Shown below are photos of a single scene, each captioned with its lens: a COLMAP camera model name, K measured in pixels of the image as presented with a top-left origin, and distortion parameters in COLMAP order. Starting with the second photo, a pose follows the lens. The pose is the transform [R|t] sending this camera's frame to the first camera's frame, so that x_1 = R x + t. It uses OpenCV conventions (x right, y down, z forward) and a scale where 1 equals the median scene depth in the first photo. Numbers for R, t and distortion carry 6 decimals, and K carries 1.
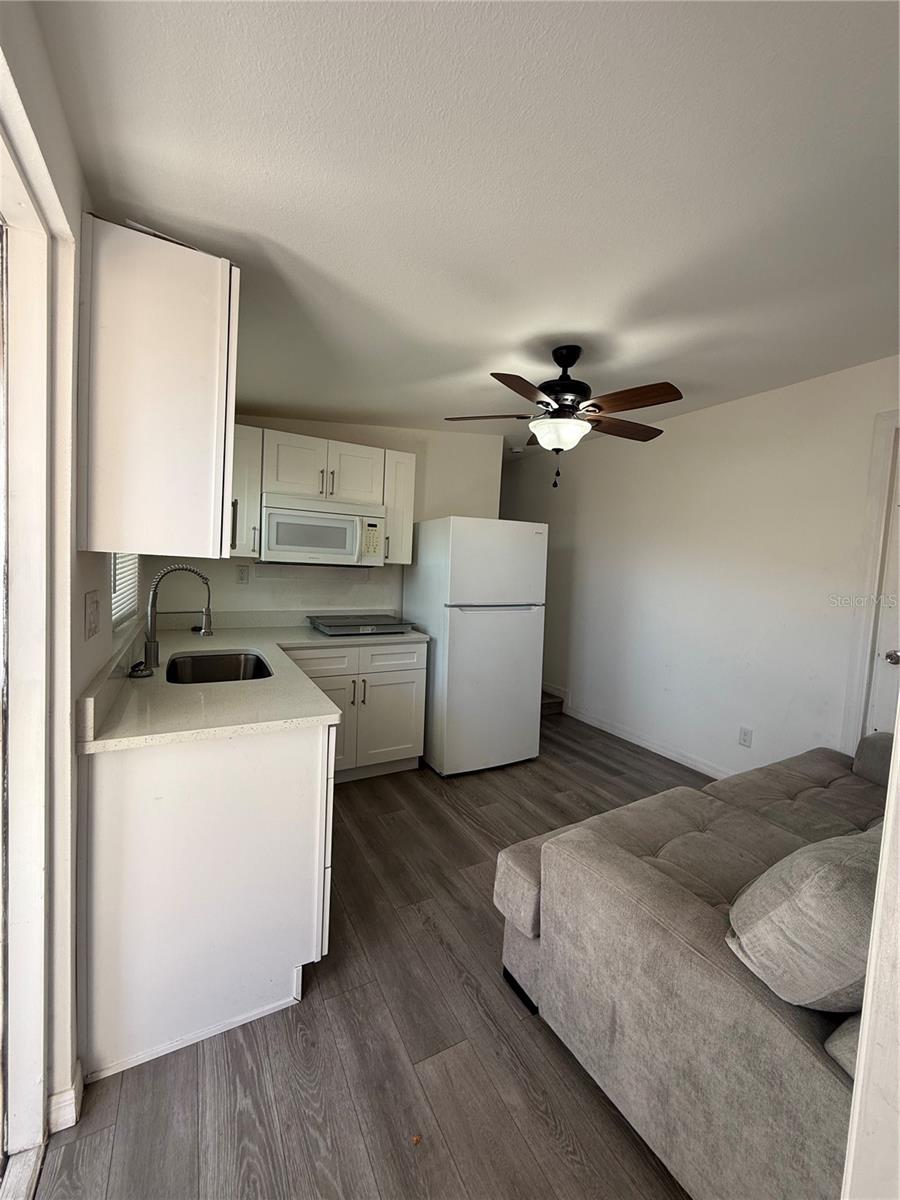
lens RADIAL K [[480.7, 0, 454.6], [0, 480.7, 596.5], [0, 0, 1]] dist [0.006086, -0.001598]
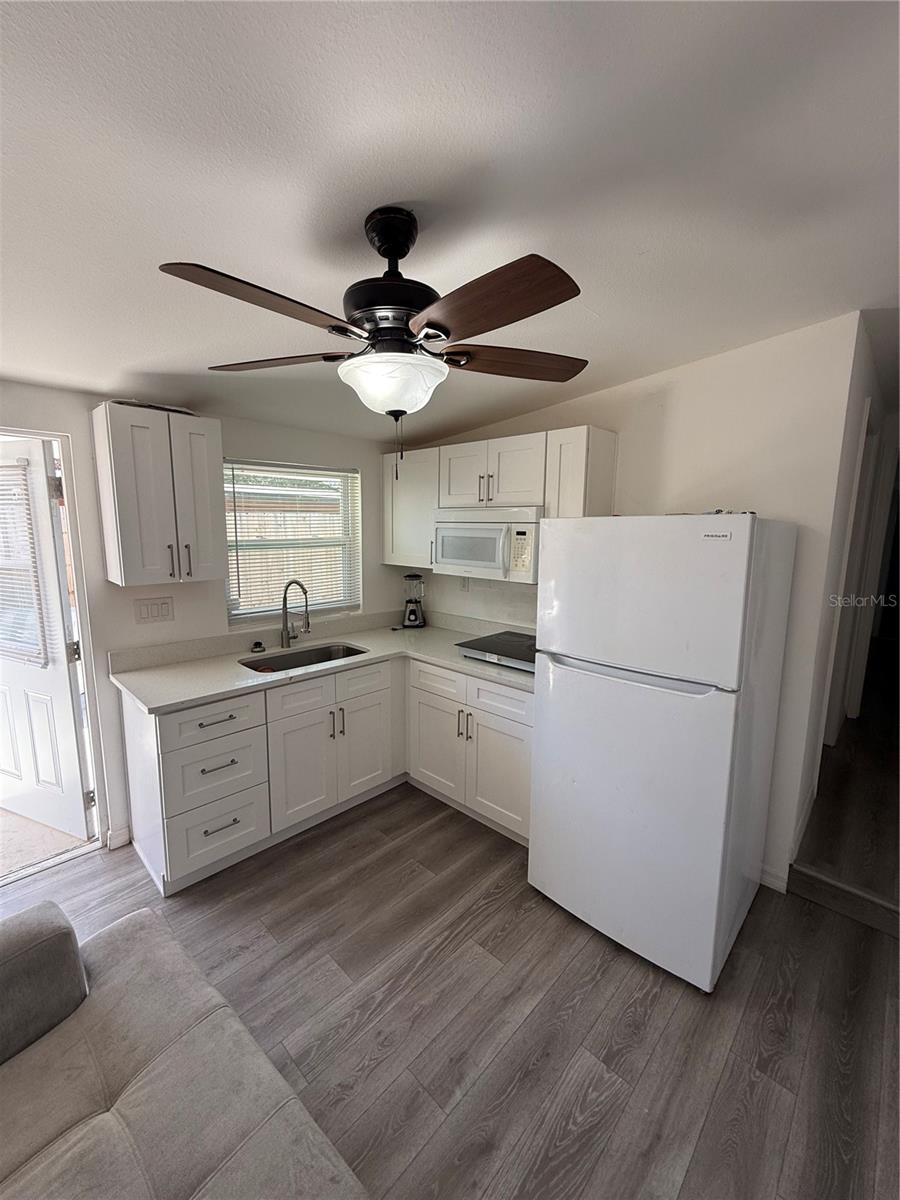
lens RADIAL K [[480.7, 0, 449.9], [0, 480.7, 599.1], [0, 0, 1]] dist [0.006086, -0.001598]
pose [[0.293595, 0.101935, -0.950479, 0.593768], [-0.057163, 0.994391, 0.088987, -0.107185], [0.954219, 0.028206, 0.297775, 0.675484]]
